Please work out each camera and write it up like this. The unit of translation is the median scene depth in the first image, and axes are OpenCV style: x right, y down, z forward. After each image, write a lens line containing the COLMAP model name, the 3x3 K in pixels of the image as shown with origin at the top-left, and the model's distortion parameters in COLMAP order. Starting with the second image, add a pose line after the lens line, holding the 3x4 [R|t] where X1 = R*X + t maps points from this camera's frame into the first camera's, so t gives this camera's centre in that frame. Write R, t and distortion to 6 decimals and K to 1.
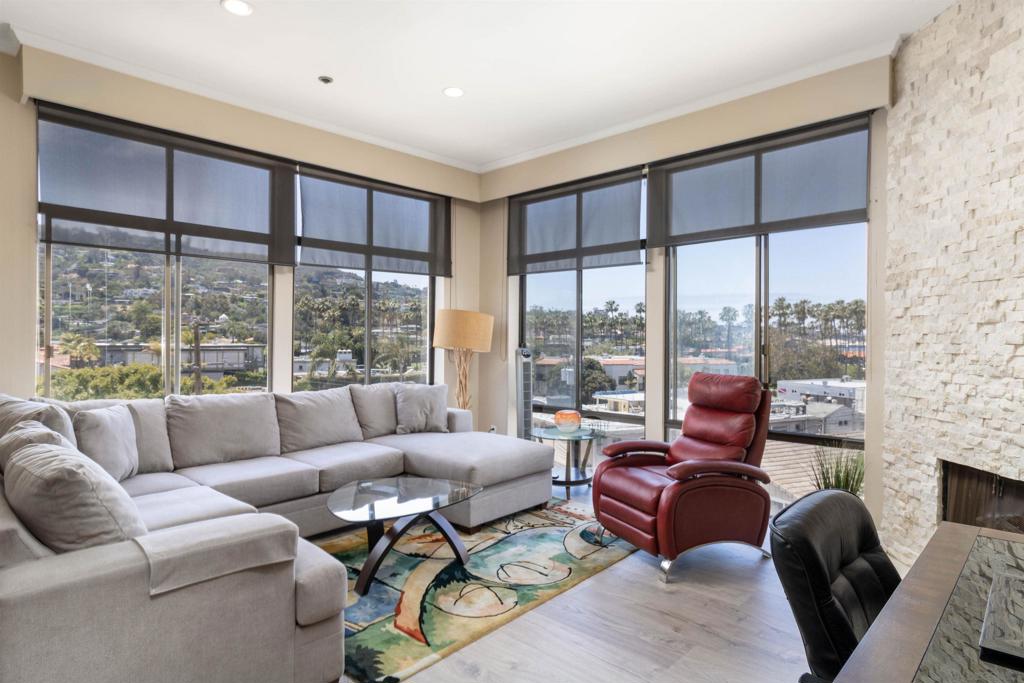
lens RADIAL K [[573.8, 0, 508.0], [0, 573.8, 350.1], [0, 0, 1]] dist [0.015662, 0.002421]
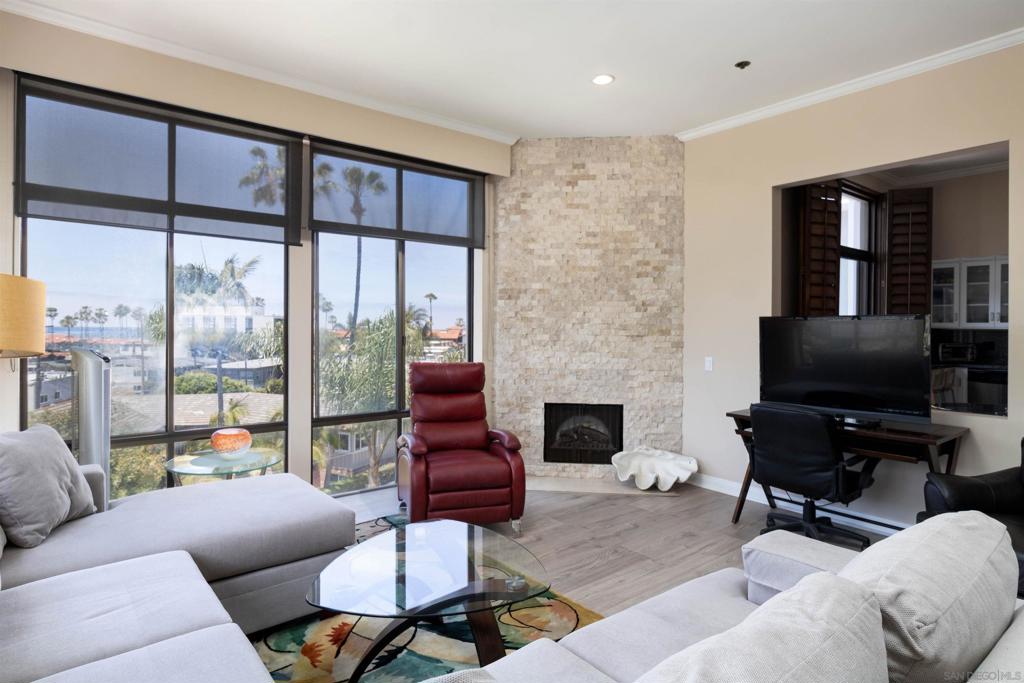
lens RADIAL K [[573.8, 0, 516.9], [0, 573.8, 336.1], [0, 0, 1]] dist [0.015662, 0.002421]
pose [[0.123363, -0.008260, 0.992327, -1.992580], [0.019654, 0.999790, 0.005879, -0.039553], [-0.992167, 0.018778, 0.123499, 1.897241]]
